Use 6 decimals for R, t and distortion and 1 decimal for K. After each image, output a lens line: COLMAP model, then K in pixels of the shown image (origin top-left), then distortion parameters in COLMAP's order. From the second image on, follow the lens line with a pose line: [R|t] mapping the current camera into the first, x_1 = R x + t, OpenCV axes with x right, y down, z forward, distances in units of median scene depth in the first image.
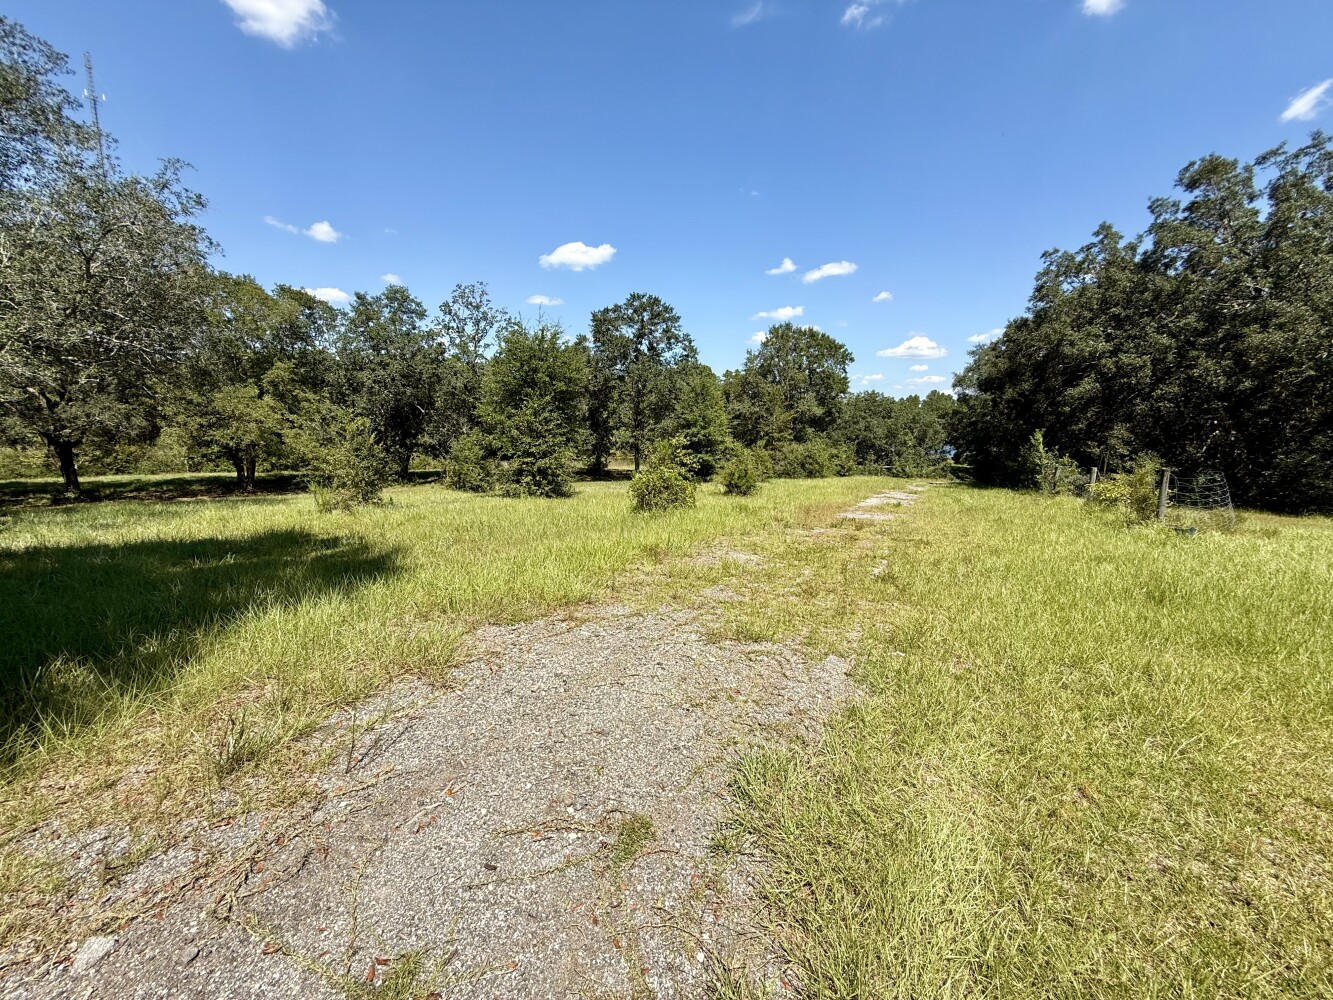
lens RADIAL K [[533.6, 0, 664.8], [0, 533.6, 503.8], [0, 0, 1]] dist [-0.001044, 0.000900]
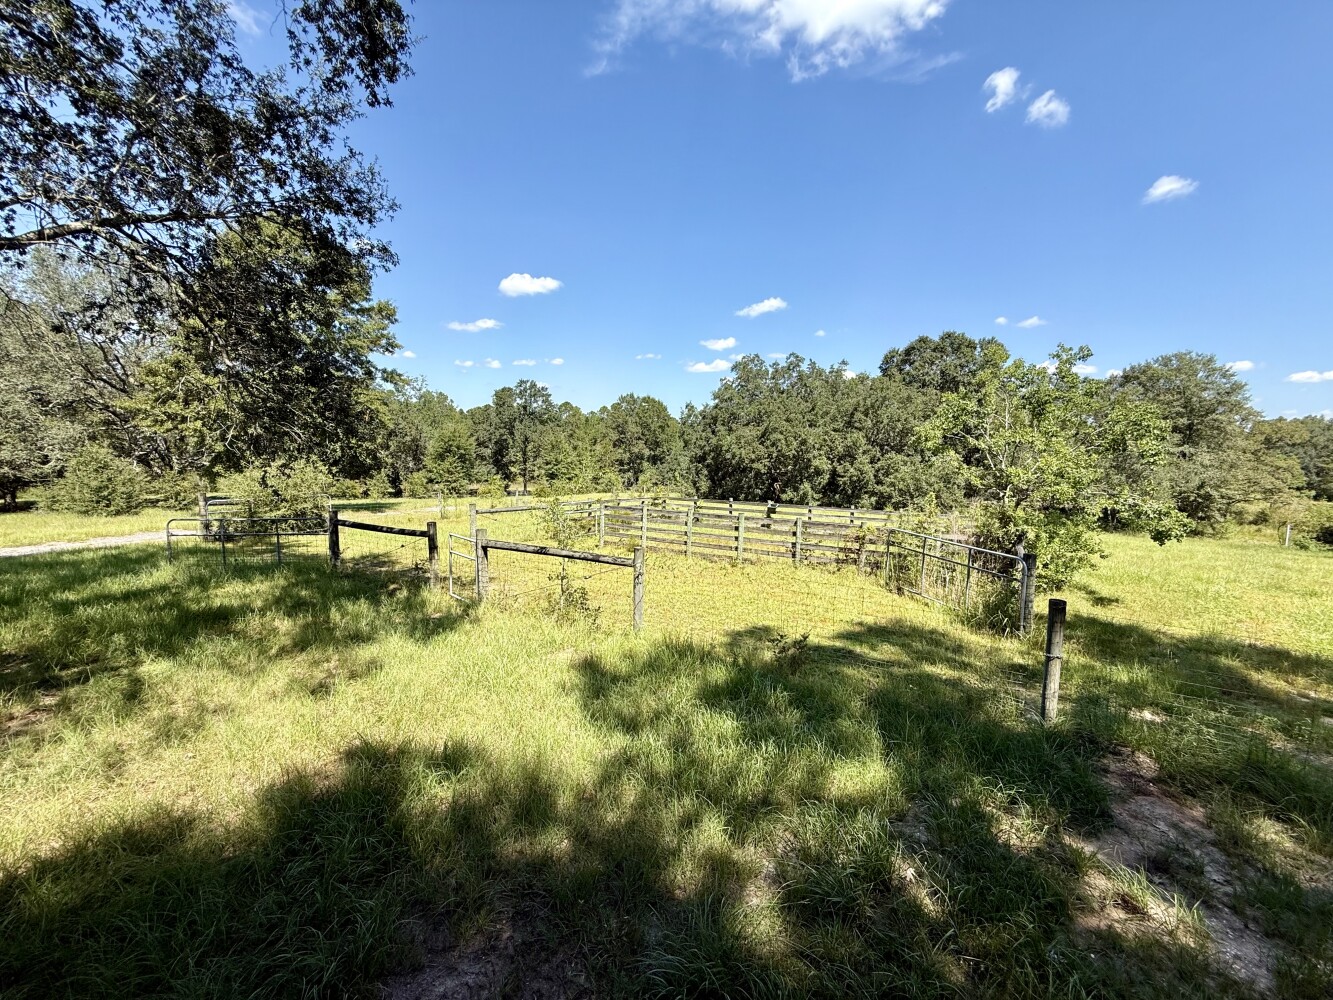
lens RADIAL K [[533.6, 0, 659.7], [0, 533.6, 497.0], [0, 0, 1]] dist [-0.001044, 0.000900]
pose [[0.994046, -0.004664, 0.108862, 0.256279], [0.010975, 0.998288, -0.057445, 0.074872], [-0.108408, 0.058298, 0.992396, -0.875521]]
